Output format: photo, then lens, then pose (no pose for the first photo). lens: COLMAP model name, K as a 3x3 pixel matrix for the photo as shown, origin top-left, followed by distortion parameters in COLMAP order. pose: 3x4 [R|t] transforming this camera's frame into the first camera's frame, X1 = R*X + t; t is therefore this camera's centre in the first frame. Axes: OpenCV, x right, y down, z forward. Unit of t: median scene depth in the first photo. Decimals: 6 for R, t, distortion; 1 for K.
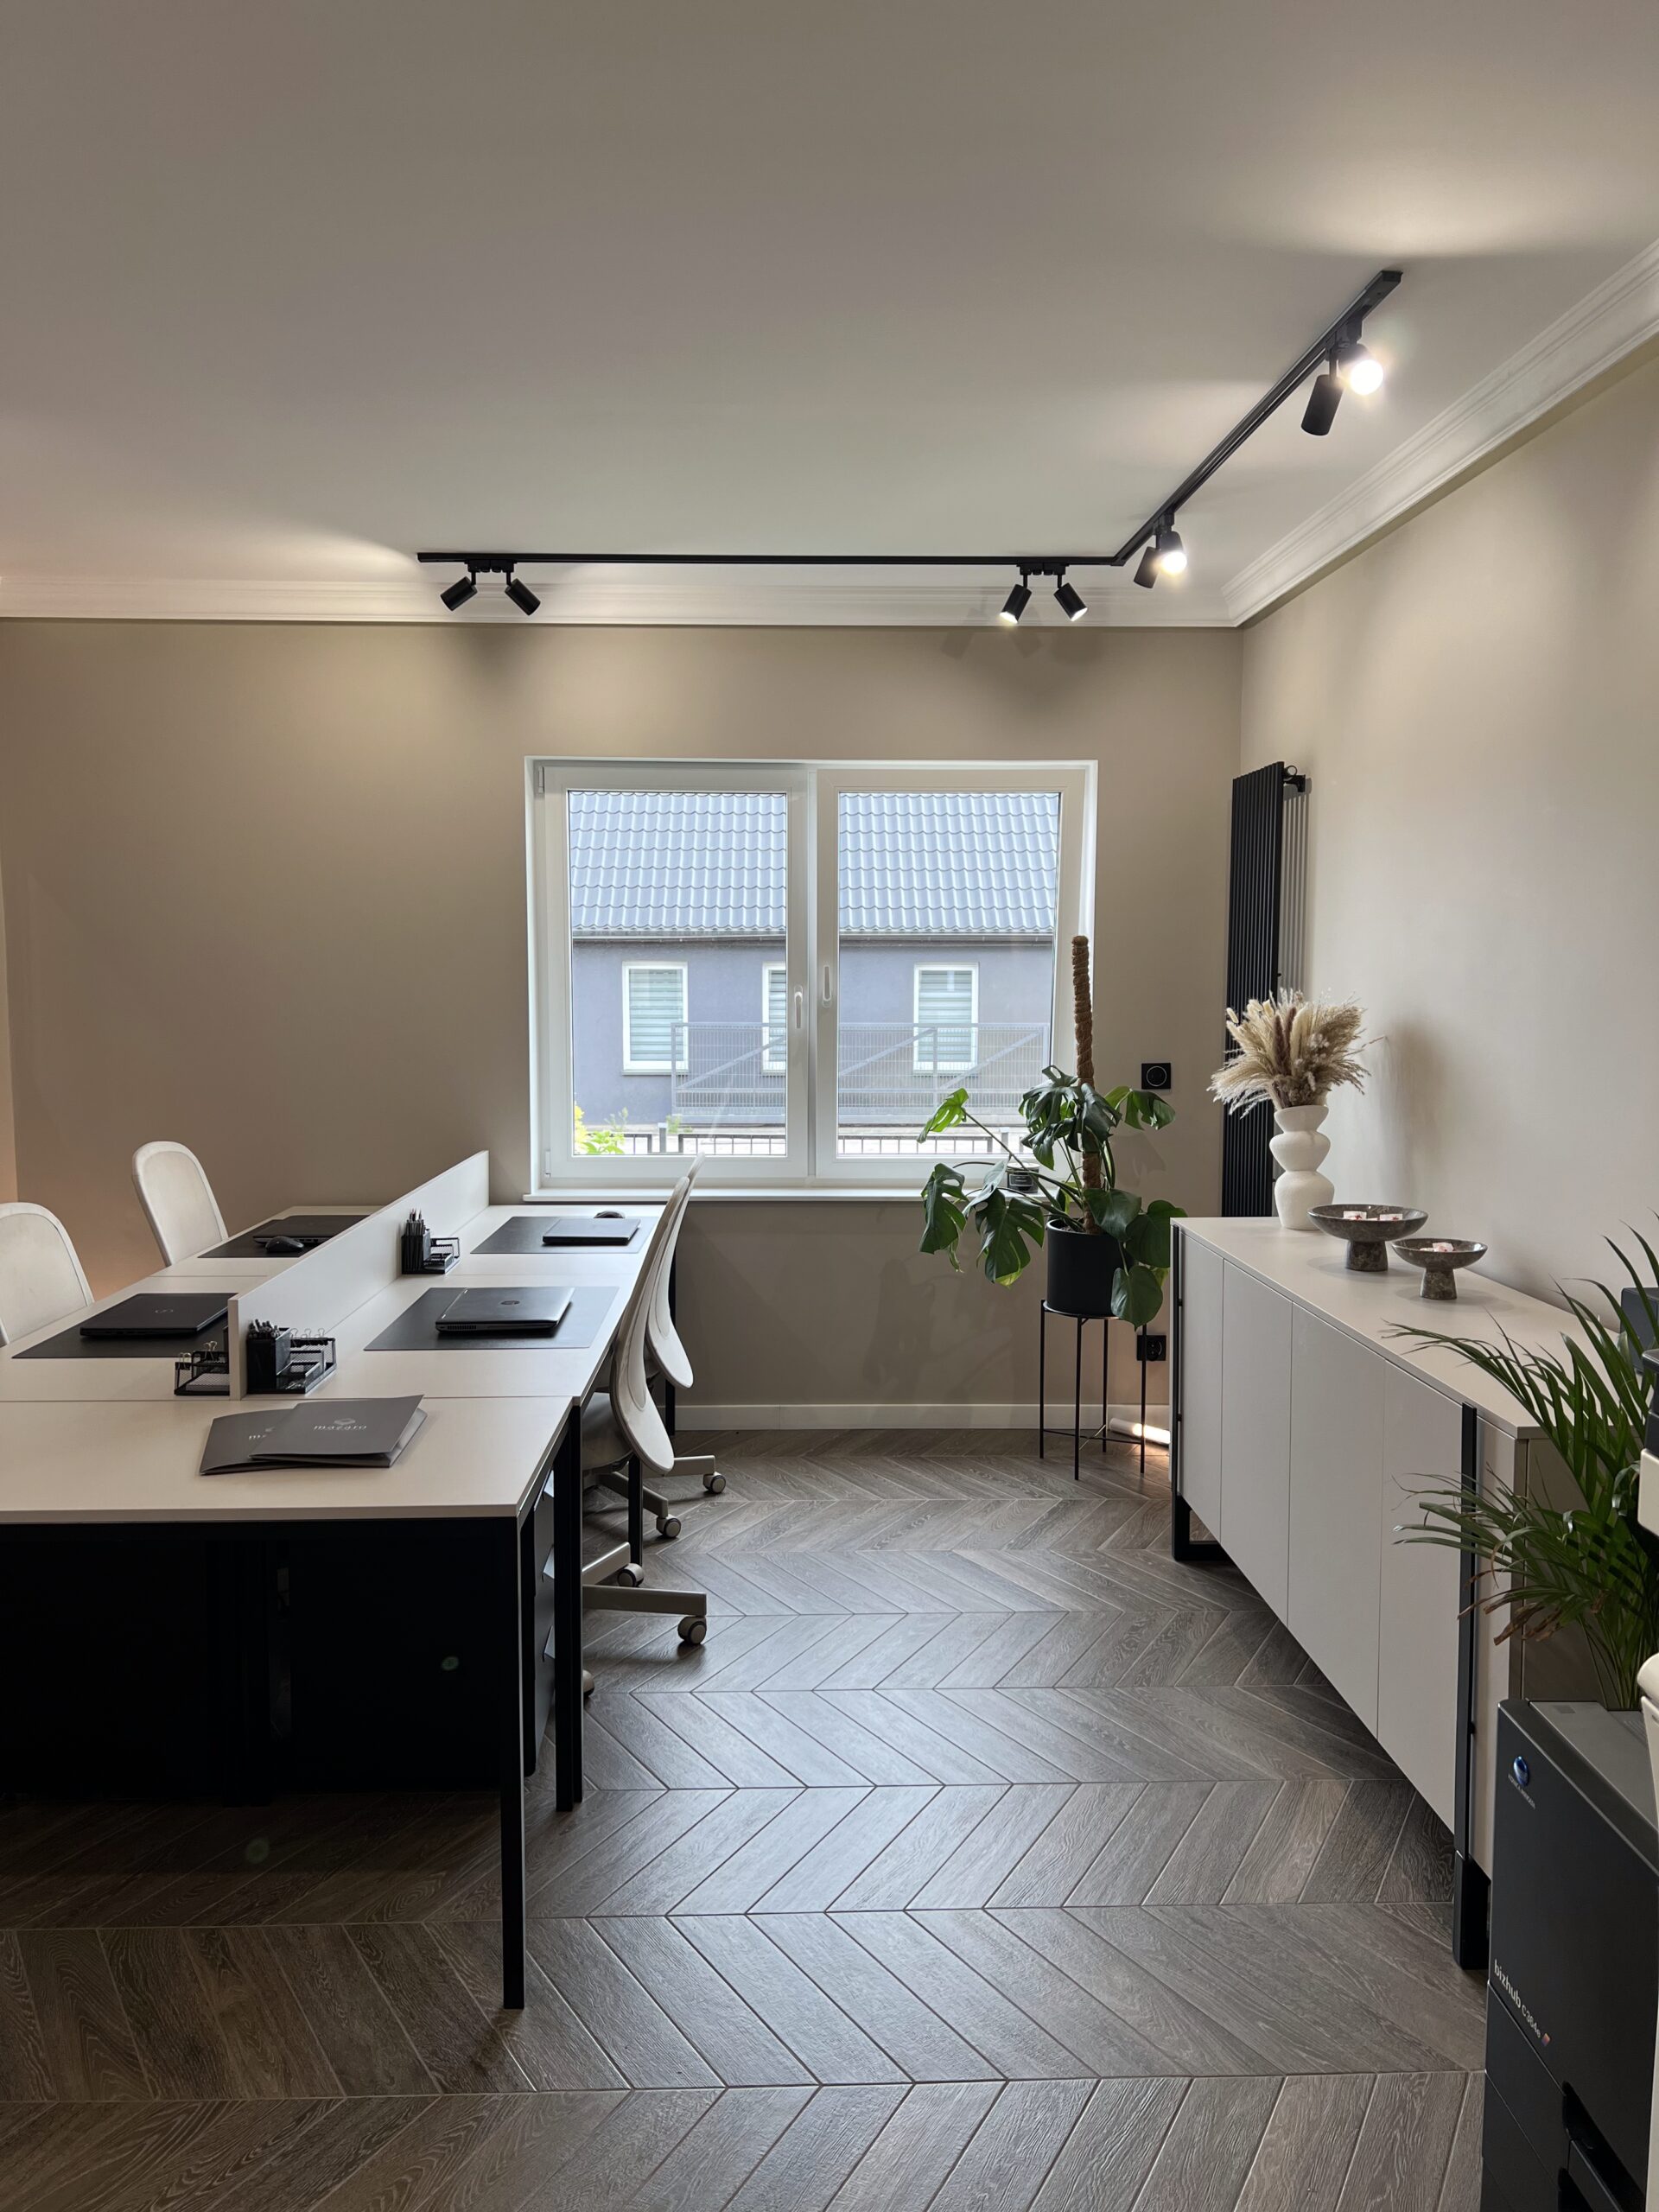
lens RADIAL K [[1668.9, 0, 808.0], [0, 1668.9, 1112.3], [0, 0, 1]] dist [0.056964, -0.066794]
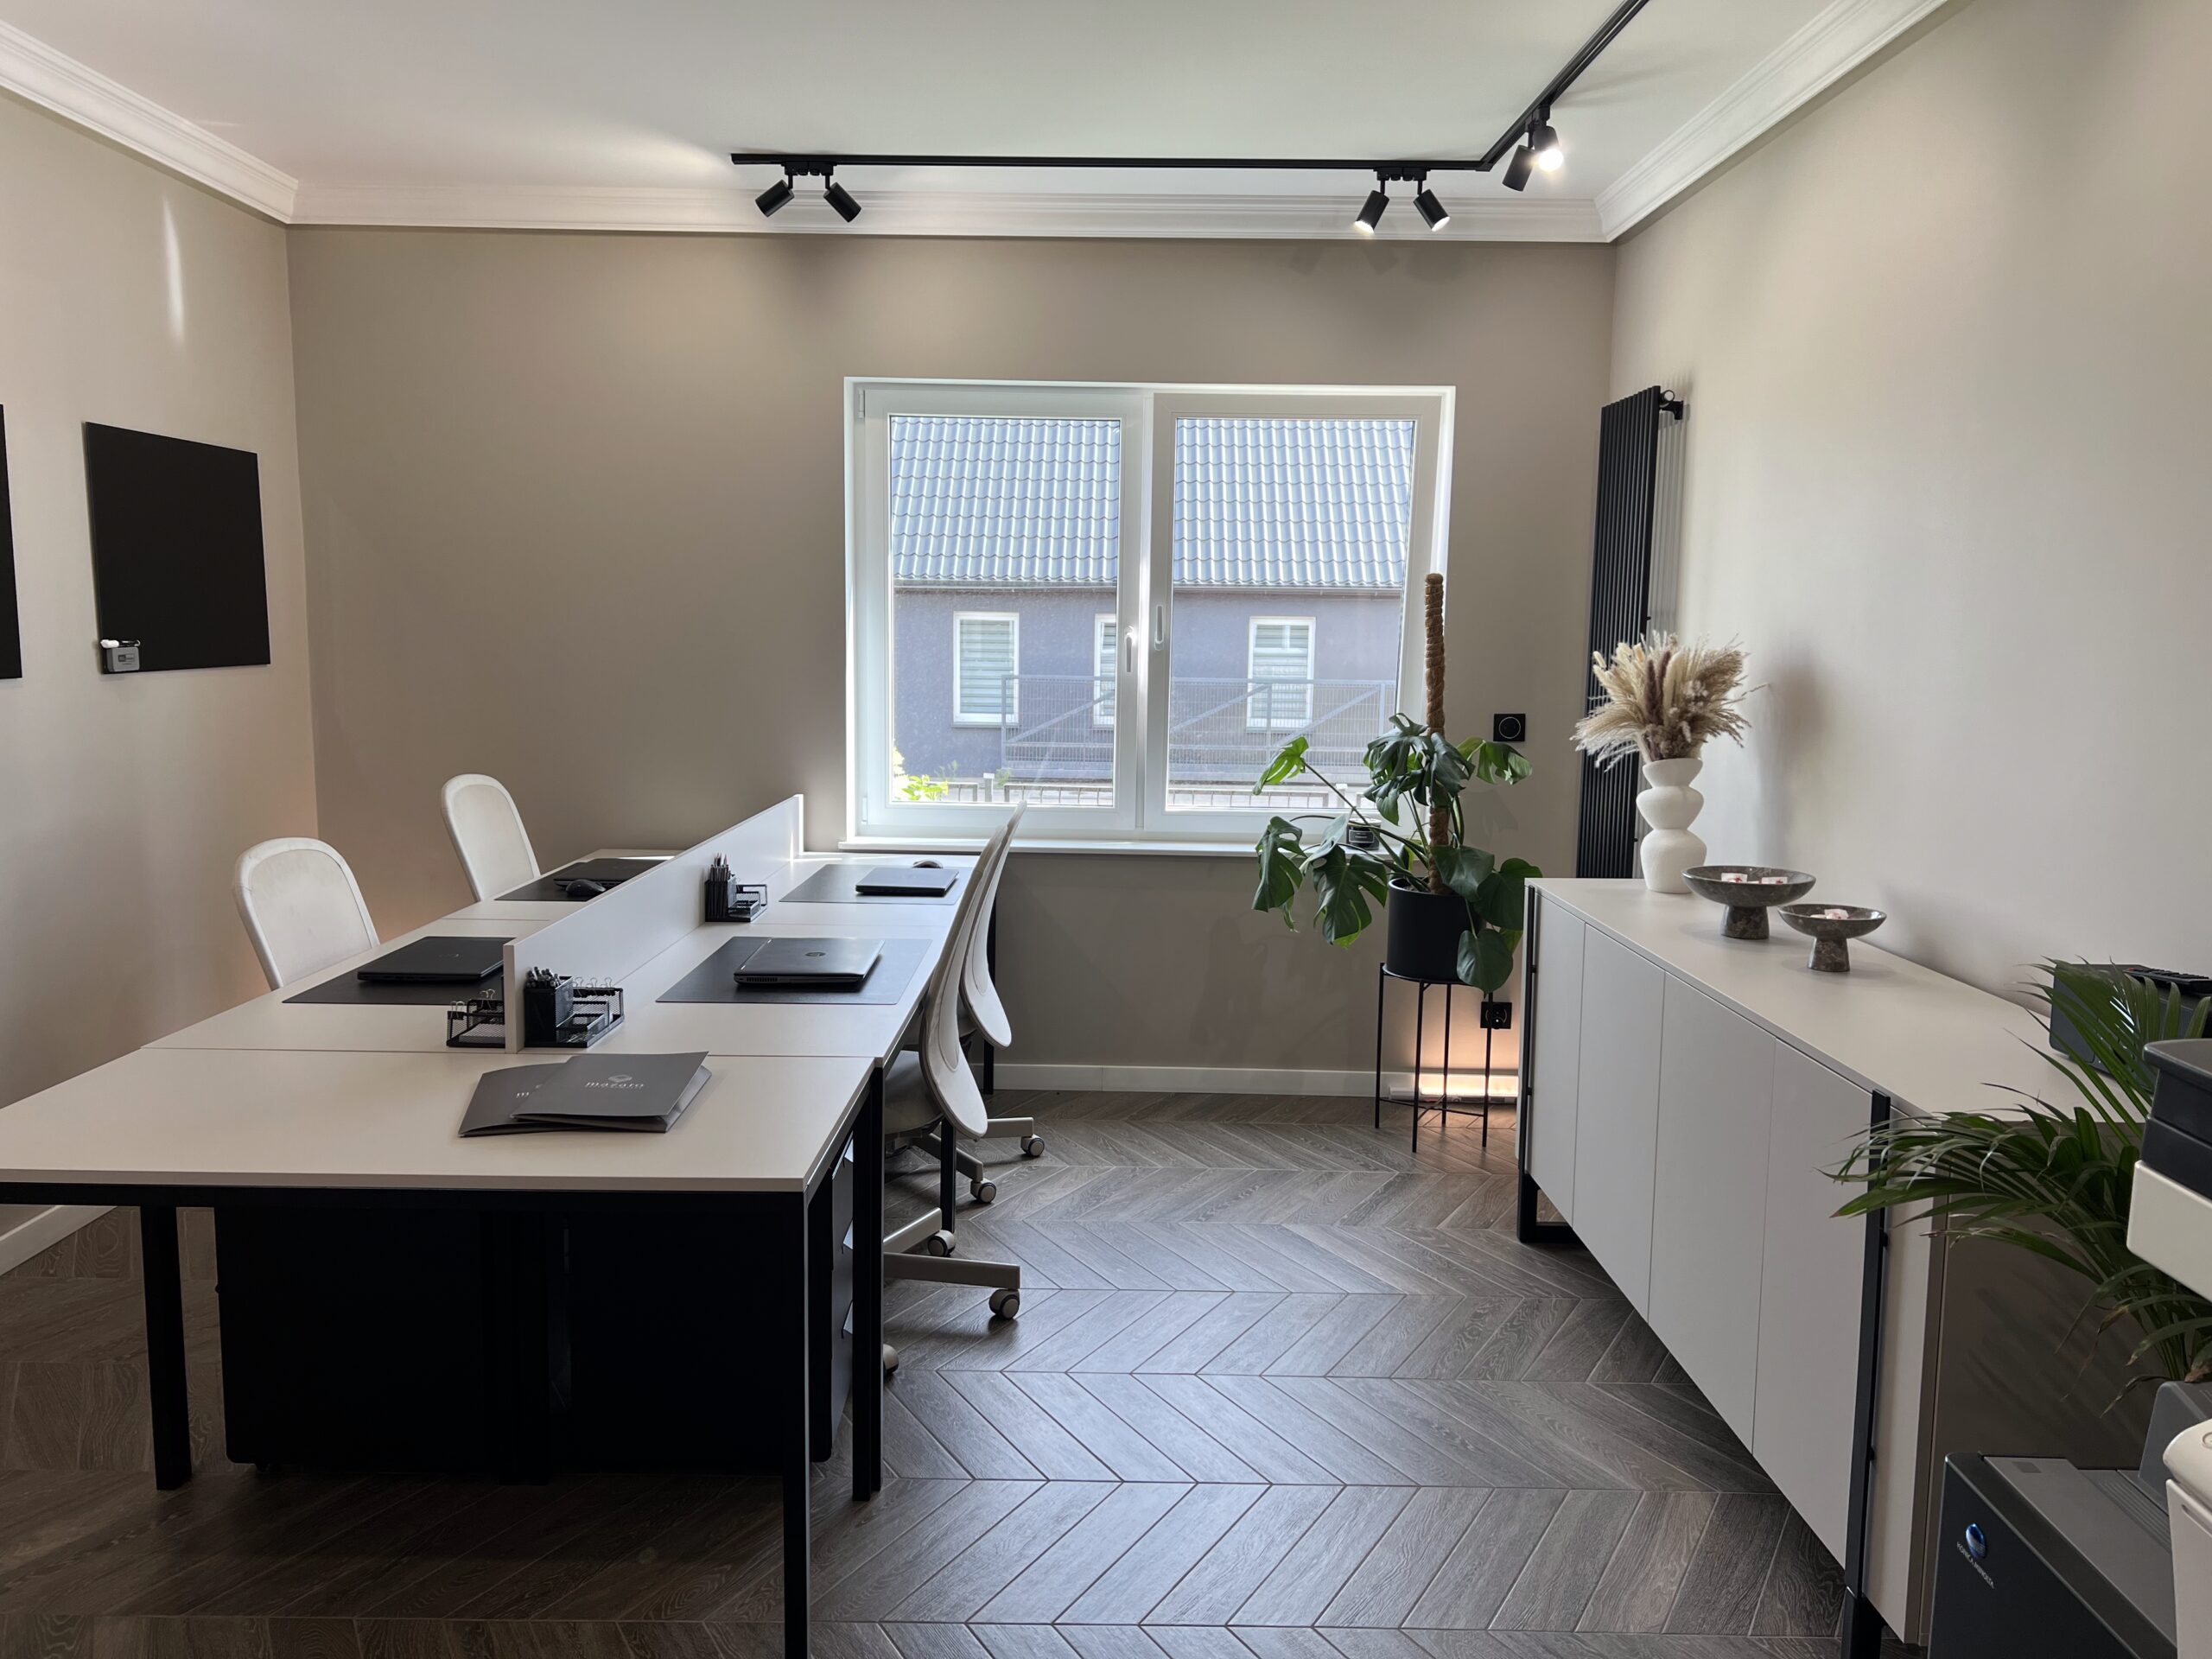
lens RADIAL K [[1668.9, 0, 1086.0], [0, 1668.9, 829.9], [0, 0, 1]] dist [0.056964, -0.066794]
pose [[0.999353, 0.017691, -0.031320, 0.001242], [-0.016535, 0.999185, 0.036814, 0.005786], [0.031945, -0.036272, 0.998831, 0.058537]]
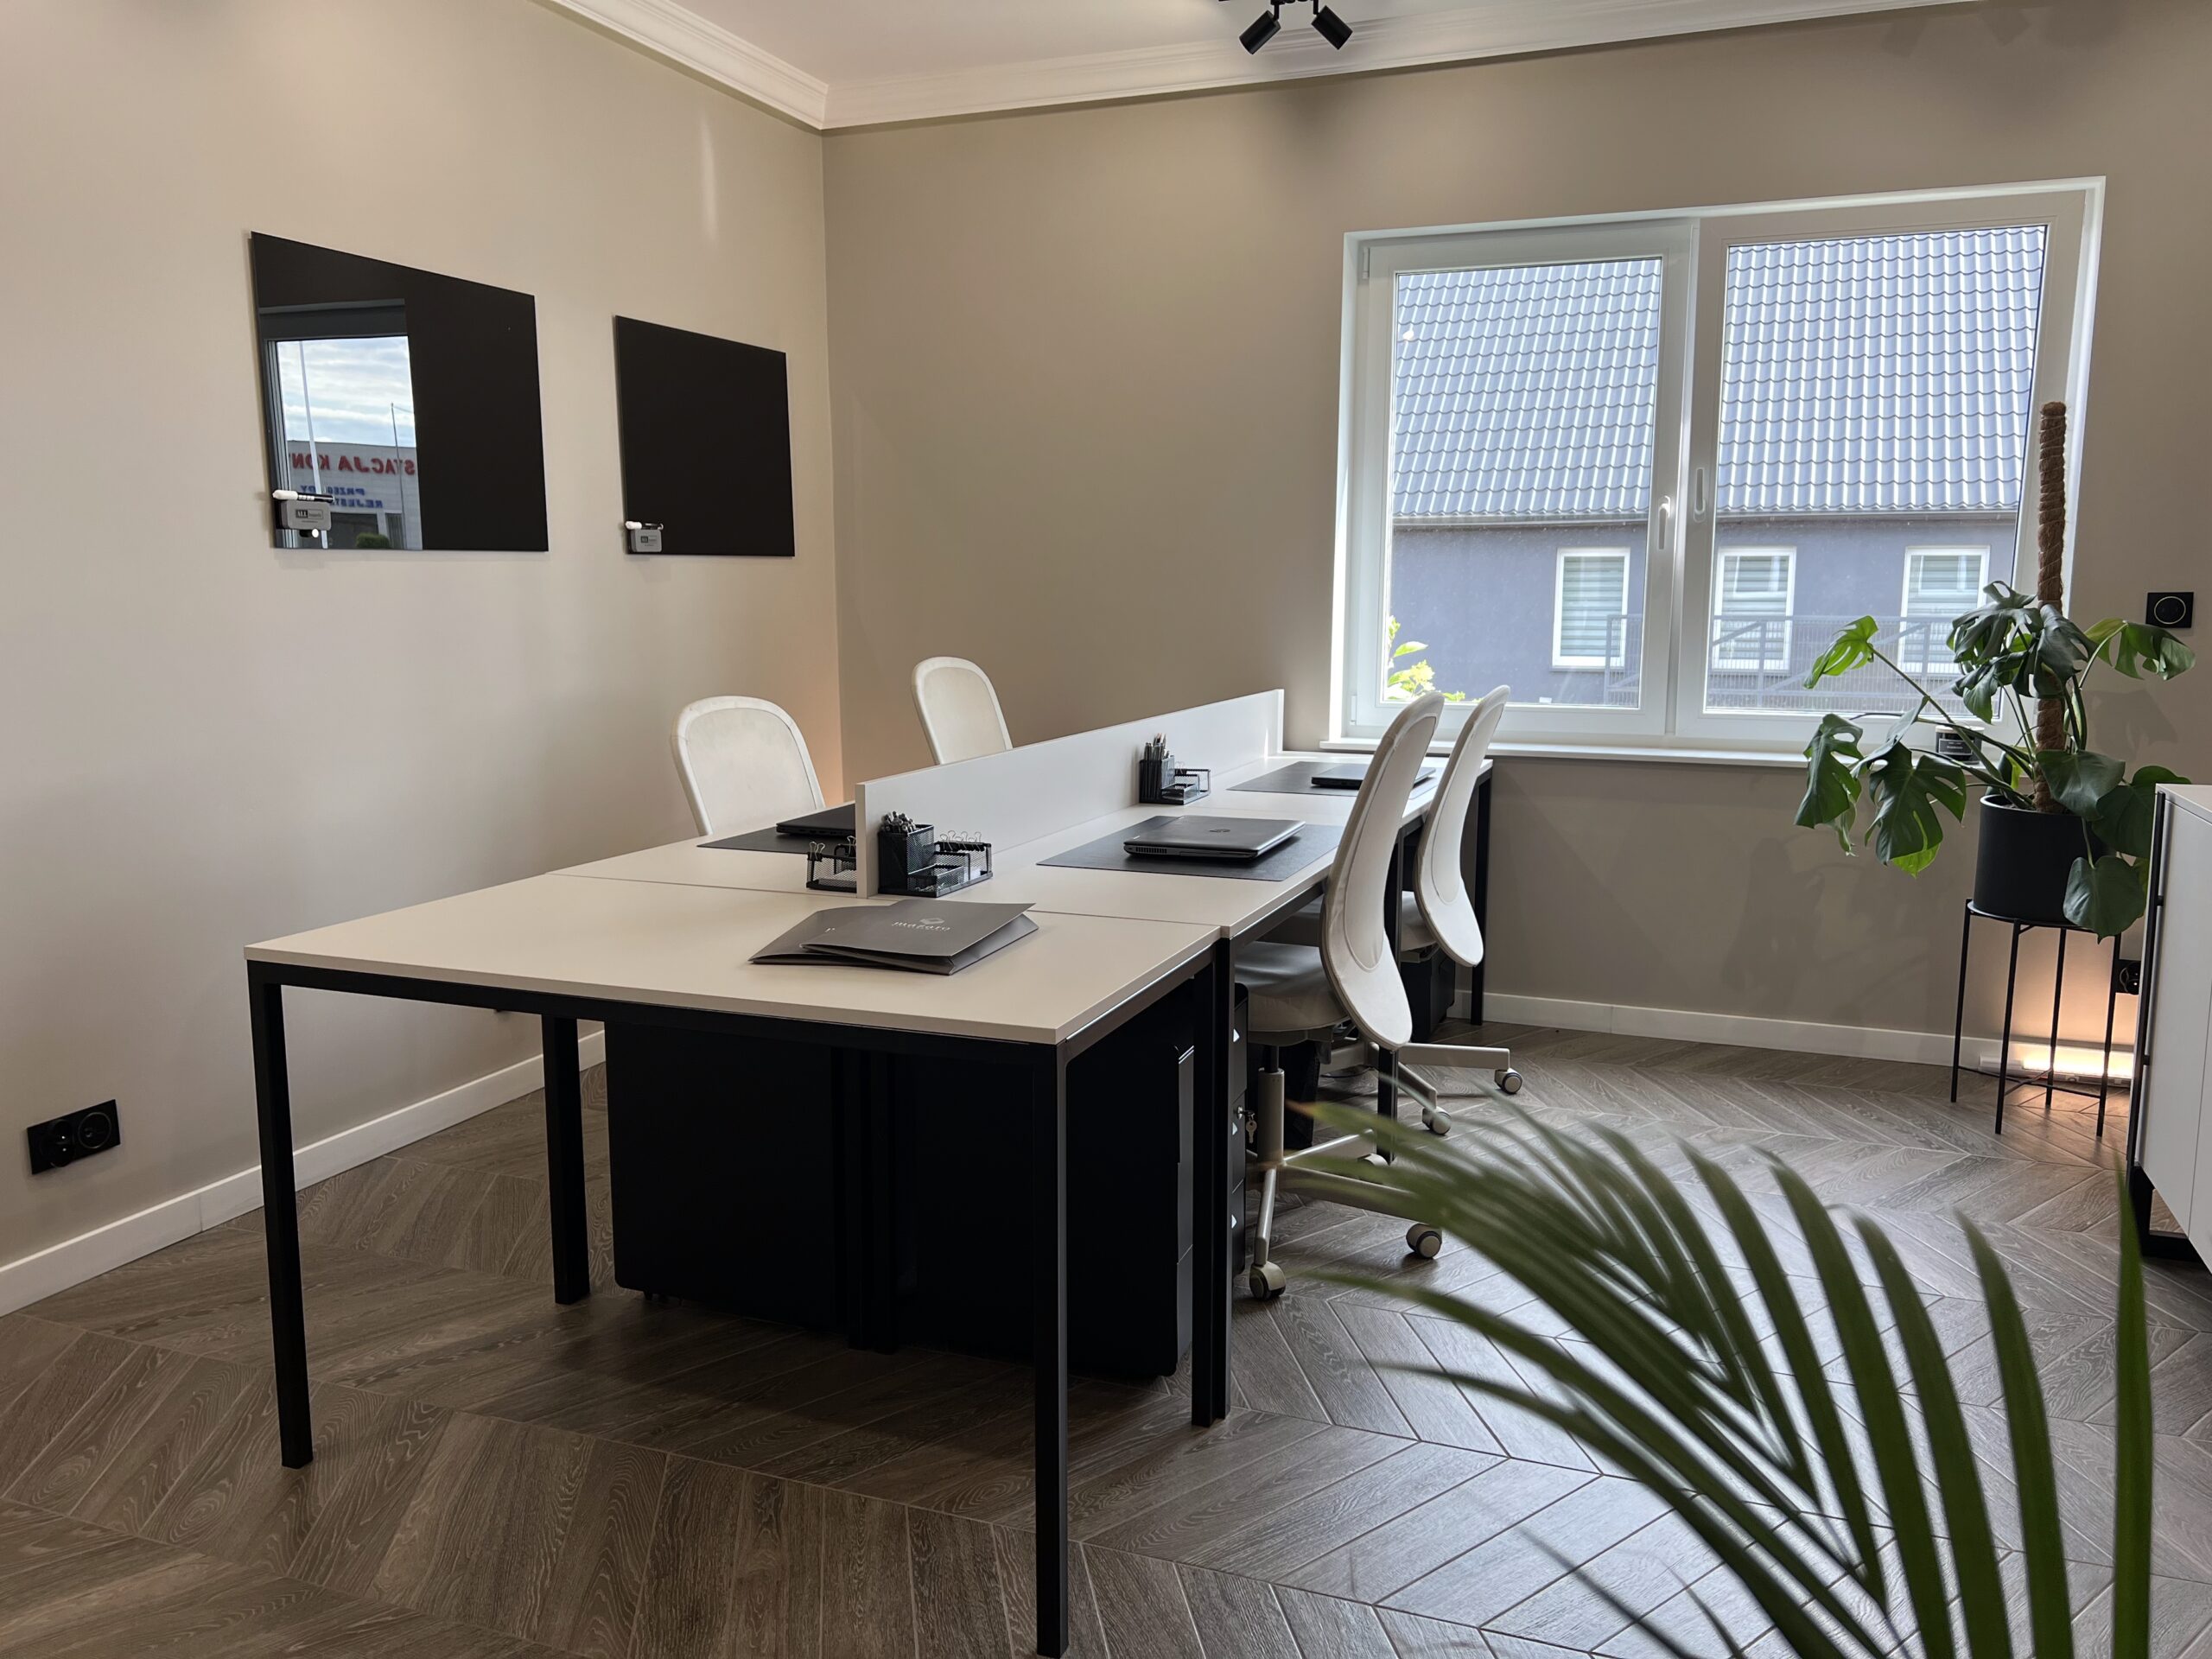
lens RADIAL K [[1668.9, 0, 1096.3], [0, 1668.9, 811.4], [0, 0, 1]] dist [0.056964, -0.066794]
pose [[0.924241, 0.055640, -0.377734, 0.066431], [-0.035340, 0.997544, 0.060467, 0.043923], [0.380171, -0.042537, 0.923937, 0.152979]]
